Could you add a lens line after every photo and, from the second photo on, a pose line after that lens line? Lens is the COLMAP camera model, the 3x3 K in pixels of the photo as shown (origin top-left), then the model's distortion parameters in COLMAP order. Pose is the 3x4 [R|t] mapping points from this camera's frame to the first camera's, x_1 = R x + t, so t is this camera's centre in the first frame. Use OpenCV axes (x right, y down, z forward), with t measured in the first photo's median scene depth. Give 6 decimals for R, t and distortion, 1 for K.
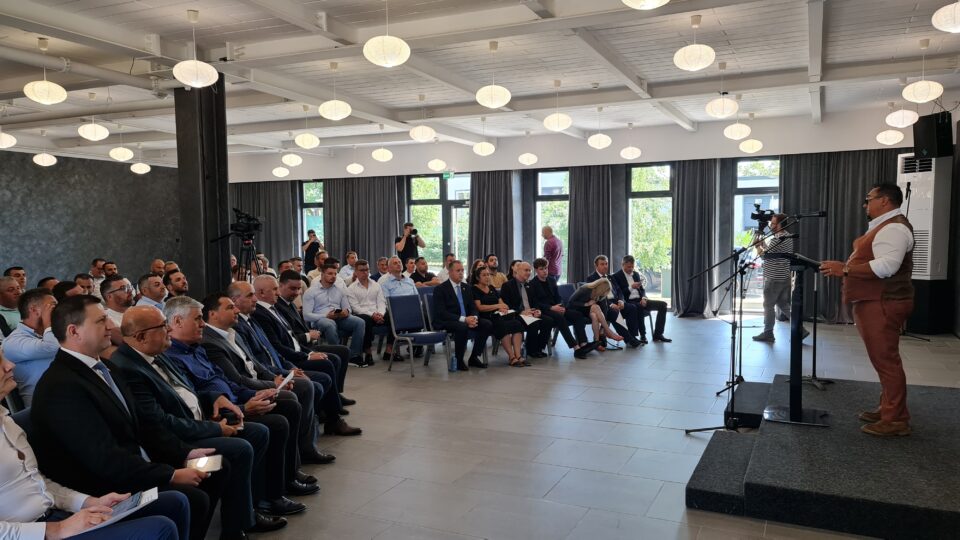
lens RADIAL K [[692.4, 0, 490.1], [0, 692.4, 266.6], [0, 0, 1]] dist [0.039506, -0.008385]
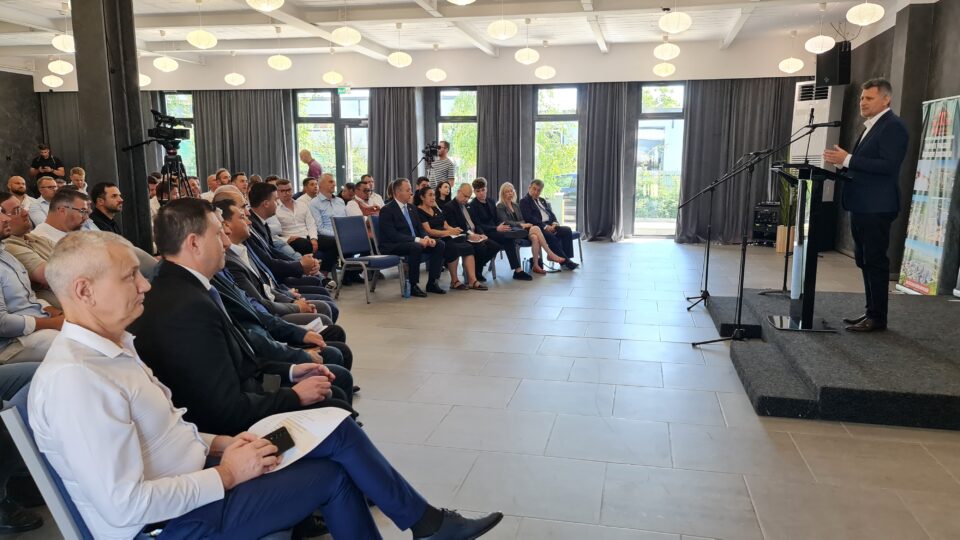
lens RADIAL K [[692.4, 0, 480.1], [0, 692.4, 272.0], [0, 0, 1]] dist [0.039506, -0.008385]
pose [[0.974890, -0.022313, 0.221567, -0.113391], [-0.000905, 0.994562, 0.104140, 0.013572], [-0.222686, -0.101725, 0.969569, 0.050767]]
